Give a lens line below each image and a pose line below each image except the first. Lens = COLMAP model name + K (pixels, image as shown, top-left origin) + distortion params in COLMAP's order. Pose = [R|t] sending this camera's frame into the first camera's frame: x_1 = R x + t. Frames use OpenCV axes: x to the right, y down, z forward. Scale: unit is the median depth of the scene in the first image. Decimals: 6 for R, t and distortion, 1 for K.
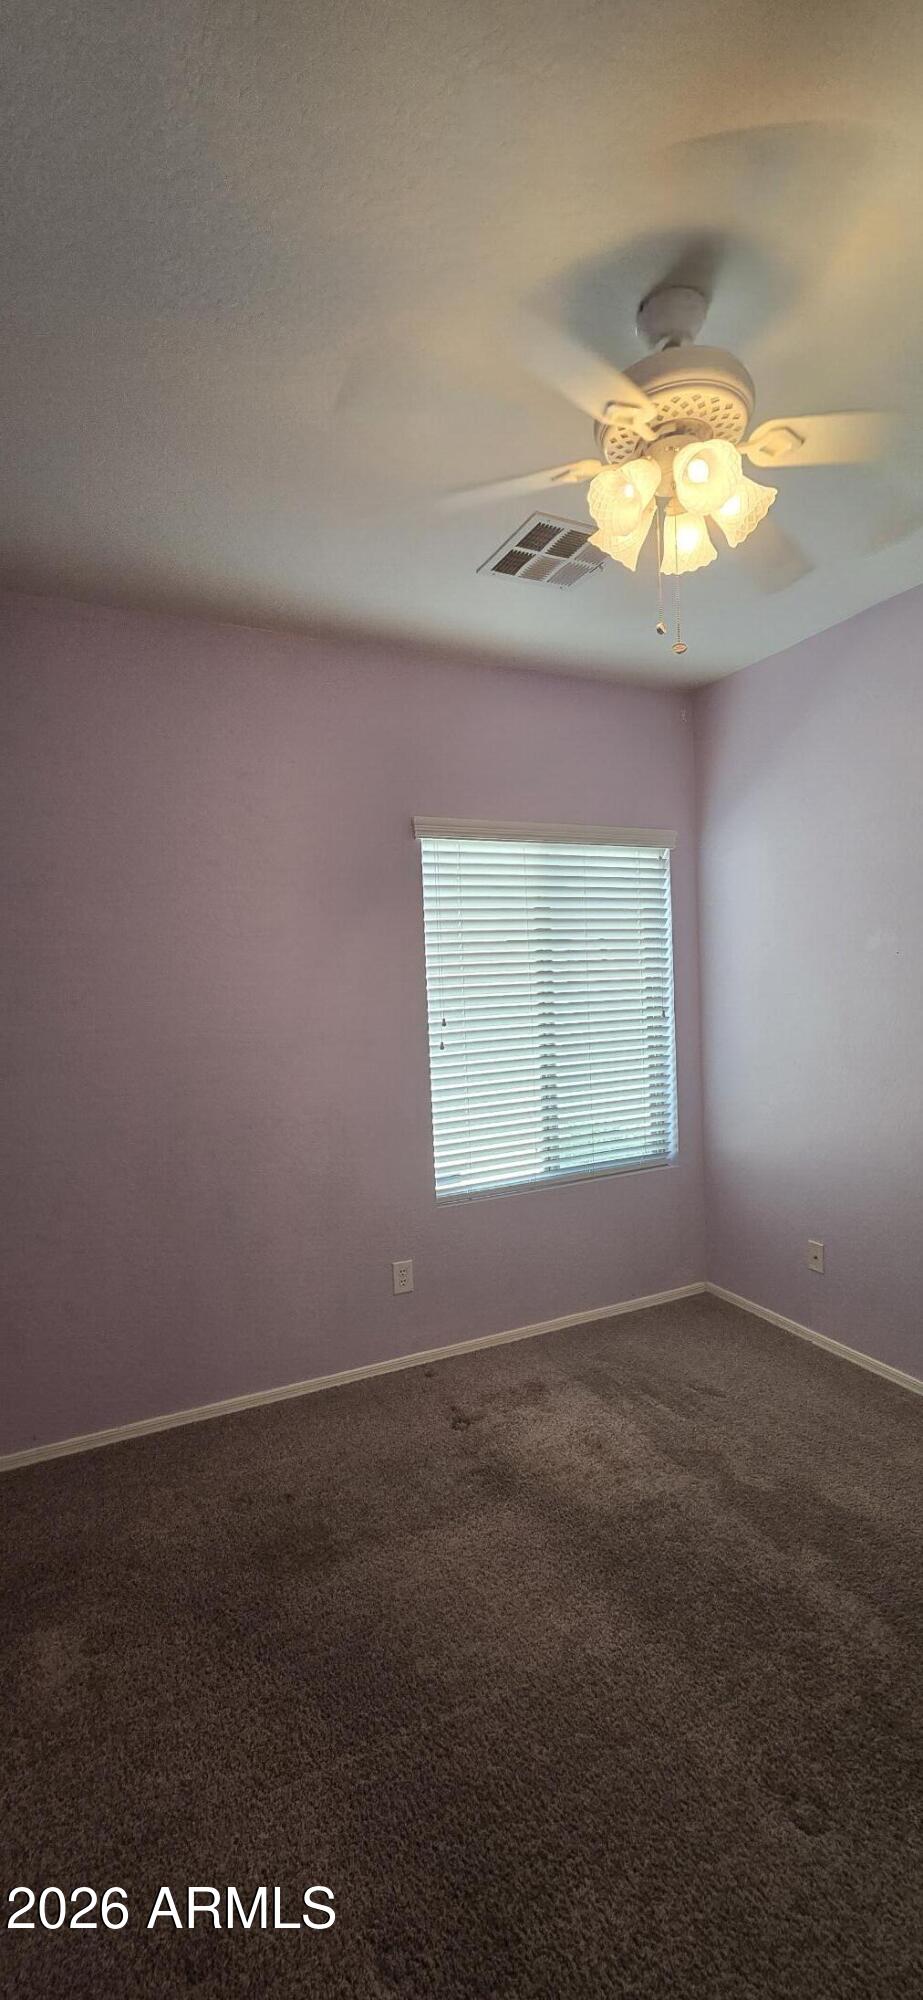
lens RADIAL K [[820.4, 0, 459.5], [0, 820.4, 1002.7], [0, 0, 1]] dist [0.000343, 0.001322]
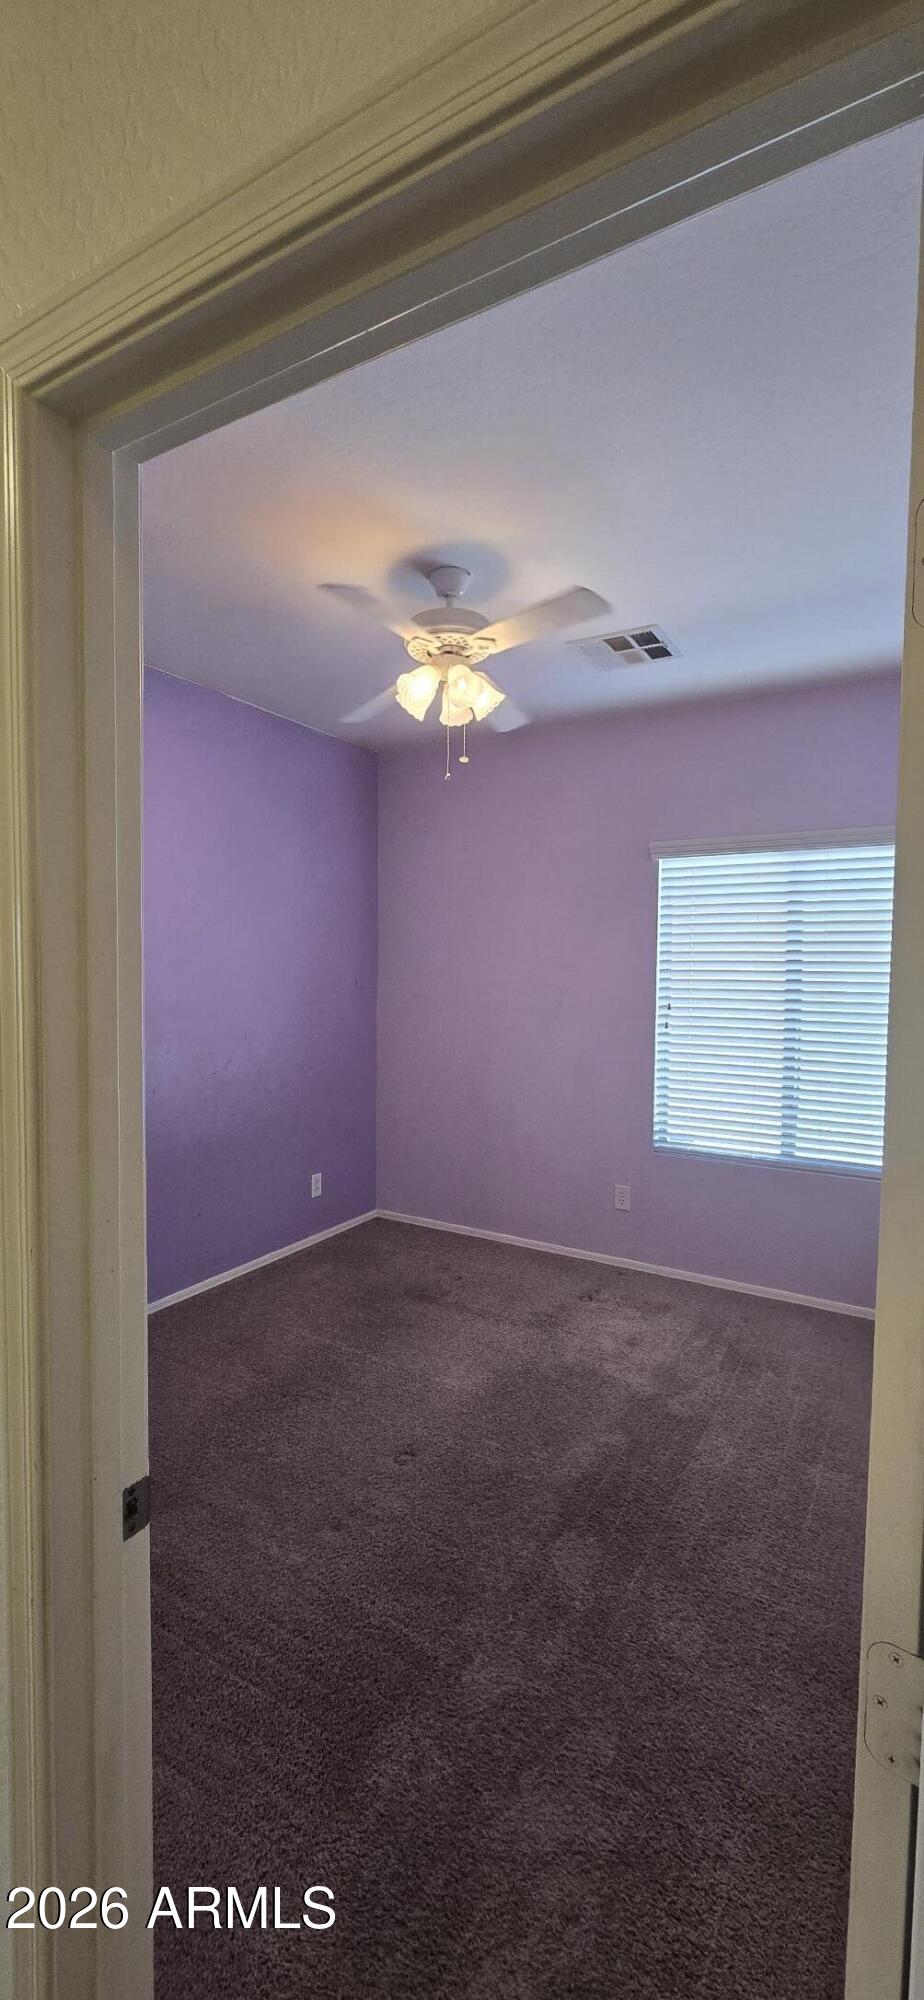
lens RADIAL K [[820.4, 0, 472.7], [0, 820.4, 1003.0], [0, 0, 1]] dist [0.000343, 0.001322]
pose [[0.551421, 0.071047, -0.831196, 1.073939], [-0.055510, 0.997283, 0.048417, -0.031310], [0.832378, 0.019442, 0.553867, 0.089778]]
